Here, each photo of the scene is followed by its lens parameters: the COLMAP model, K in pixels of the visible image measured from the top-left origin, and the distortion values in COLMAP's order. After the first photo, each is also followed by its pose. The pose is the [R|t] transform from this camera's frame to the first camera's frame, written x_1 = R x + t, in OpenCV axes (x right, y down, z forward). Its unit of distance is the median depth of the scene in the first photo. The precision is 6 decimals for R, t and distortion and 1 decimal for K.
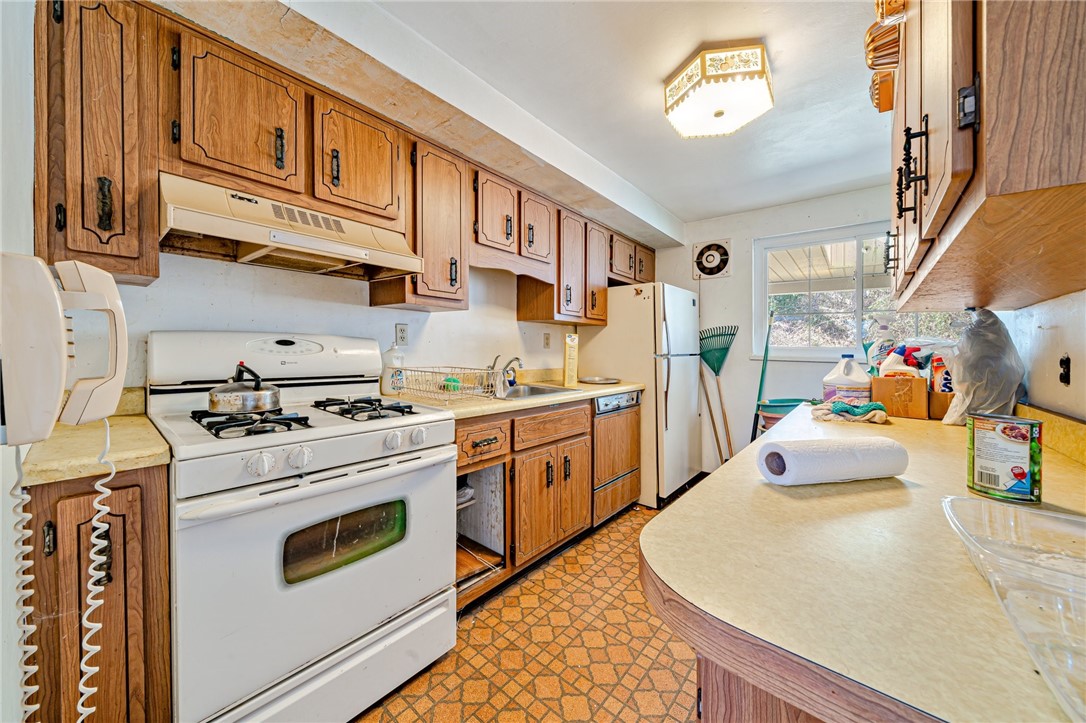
lens RADIAL K [[377.2, 0, 543.3], [0, 377.2, 357.3], [0, 0, 1]] dist [-0.006700, -0.000258]
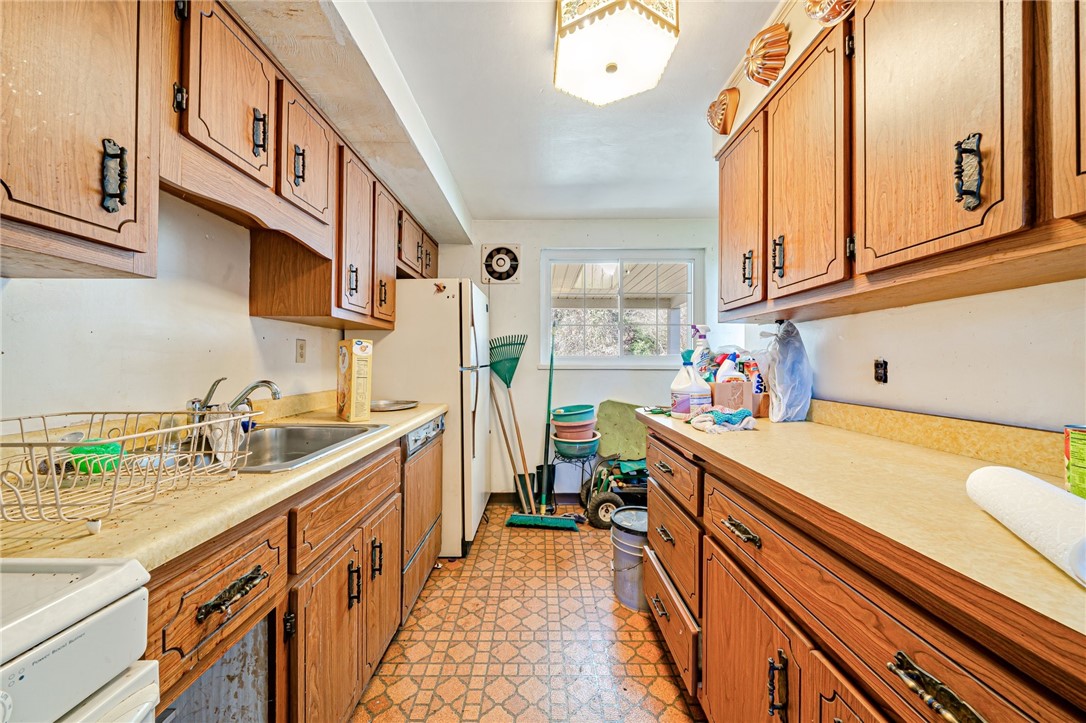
lens RADIAL K [[377.2, 0, 539.7], [0, 377.2, 351.8], [0, 0, 1]] dist [-0.006700, -0.000258]
pose [[0.771547, -0.004014, 0.636160, -0.104656], [0.031578, 0.998989, -0.031995, -0.010324], [-0.635388, 0.044774, 0.770894, 0.309090]]
